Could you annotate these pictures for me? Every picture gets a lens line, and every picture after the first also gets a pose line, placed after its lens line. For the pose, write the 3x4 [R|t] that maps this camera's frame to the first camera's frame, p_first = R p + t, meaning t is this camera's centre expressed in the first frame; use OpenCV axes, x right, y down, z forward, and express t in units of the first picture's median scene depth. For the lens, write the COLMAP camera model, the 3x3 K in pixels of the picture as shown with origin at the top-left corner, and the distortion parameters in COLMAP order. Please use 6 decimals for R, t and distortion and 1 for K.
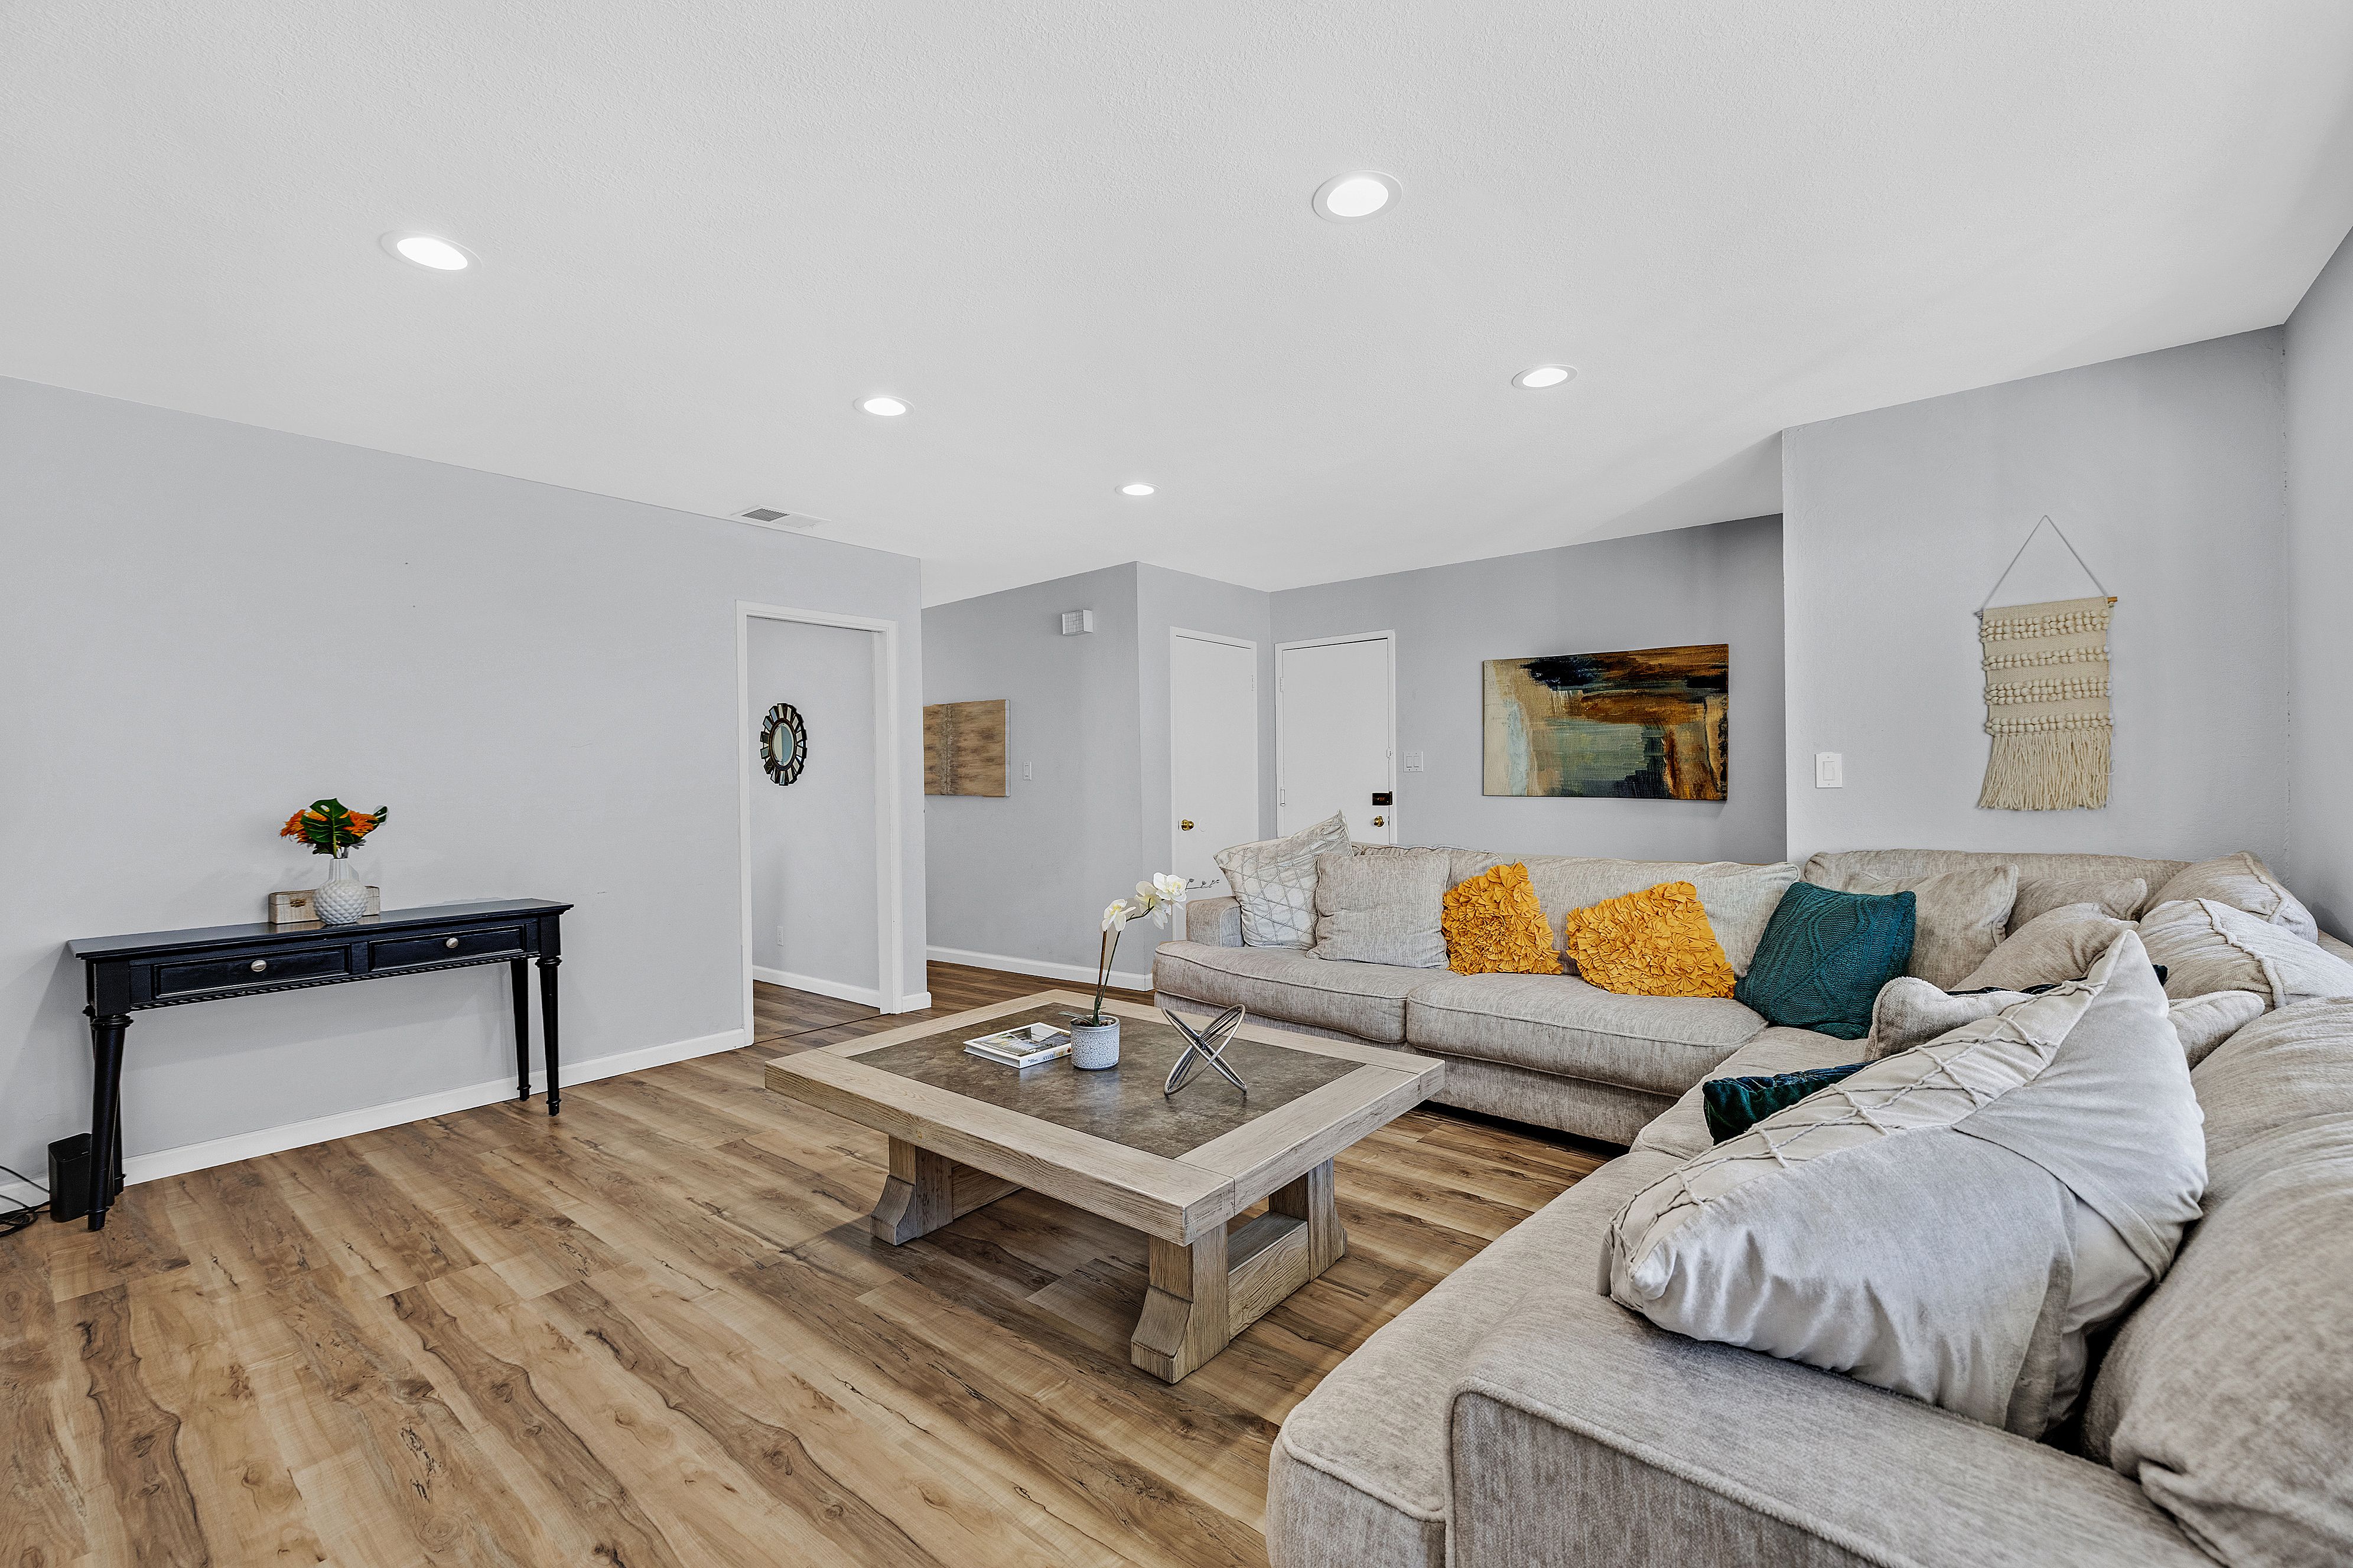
lens RADIAL K [[991.4, 0, 1169.6], [0, 991.4, 788.8], [0, 0, 1]] dist [0.000157, -0.000644]
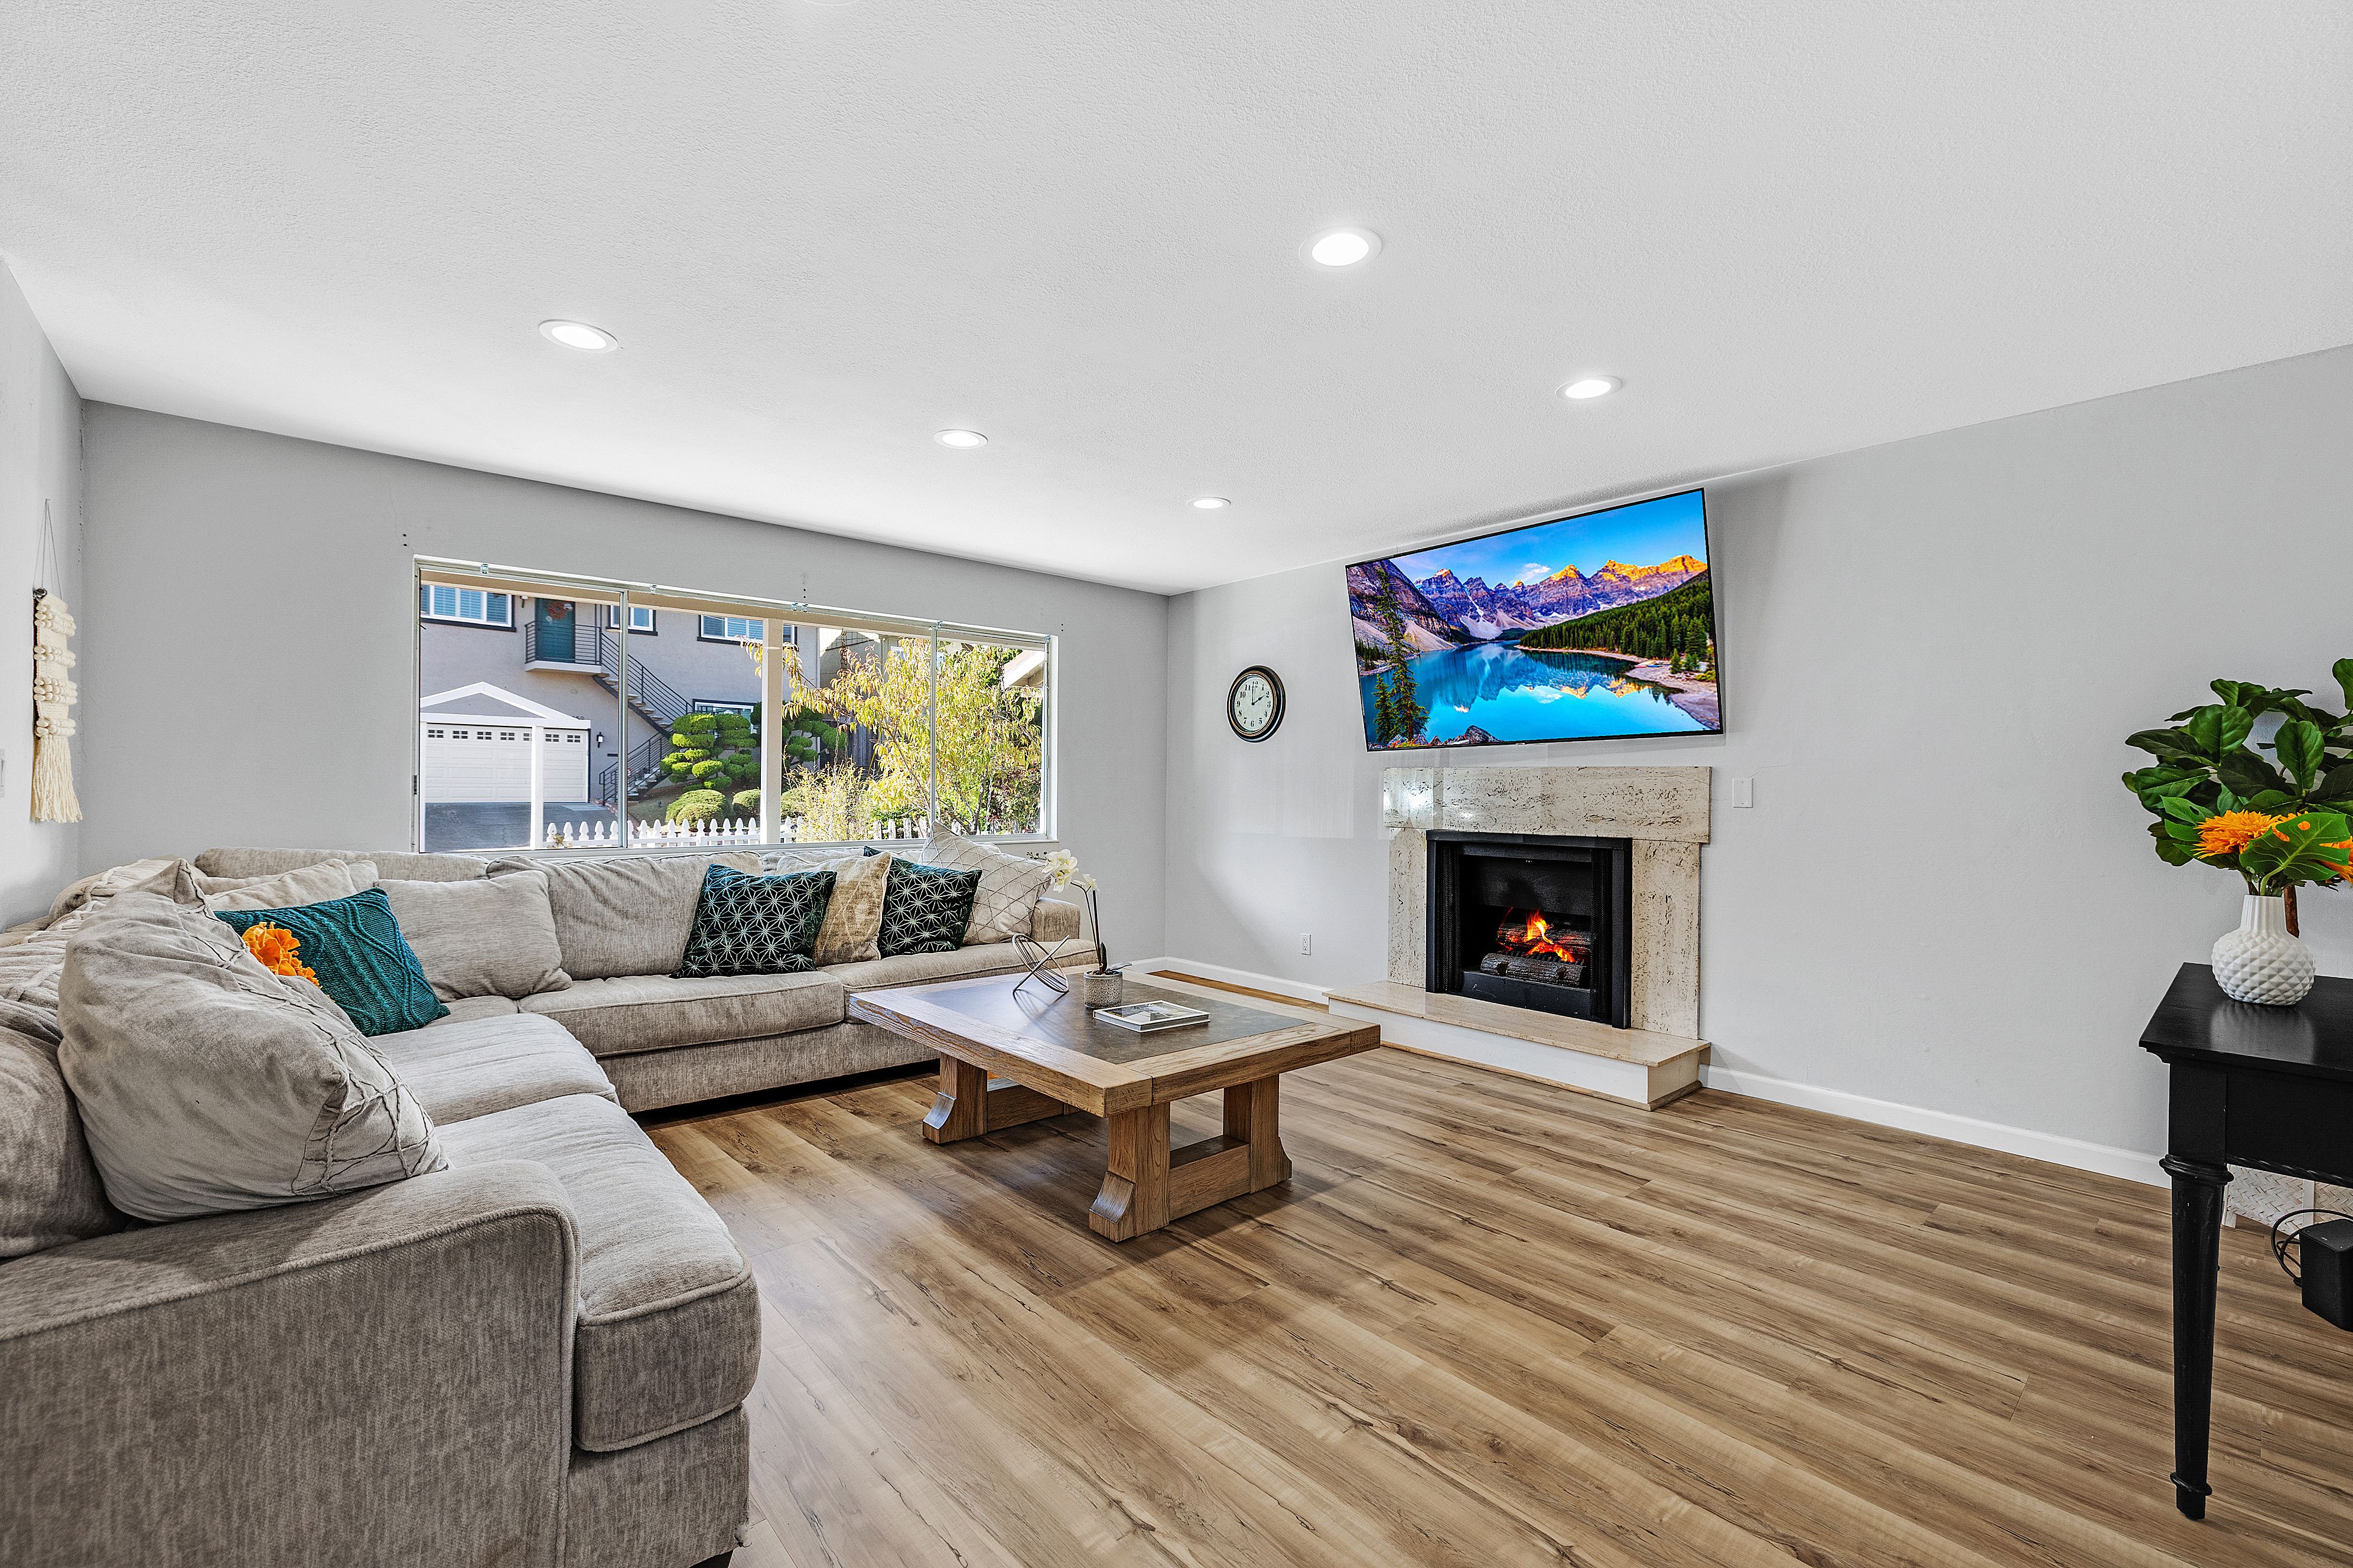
lens RADIAL K [[991.4, 0, 1169.6], [0, 991.4, 788.8], [0, 0, 1]] dist [0.000157, -0.000644]
pose [[-0.987699, 0.006327, 0.156240, -0.349942], [0.005581, 0.999971, -0.005213, 0.005441], [-0.156269, -0.004277, -0.987705, 2.194390]]
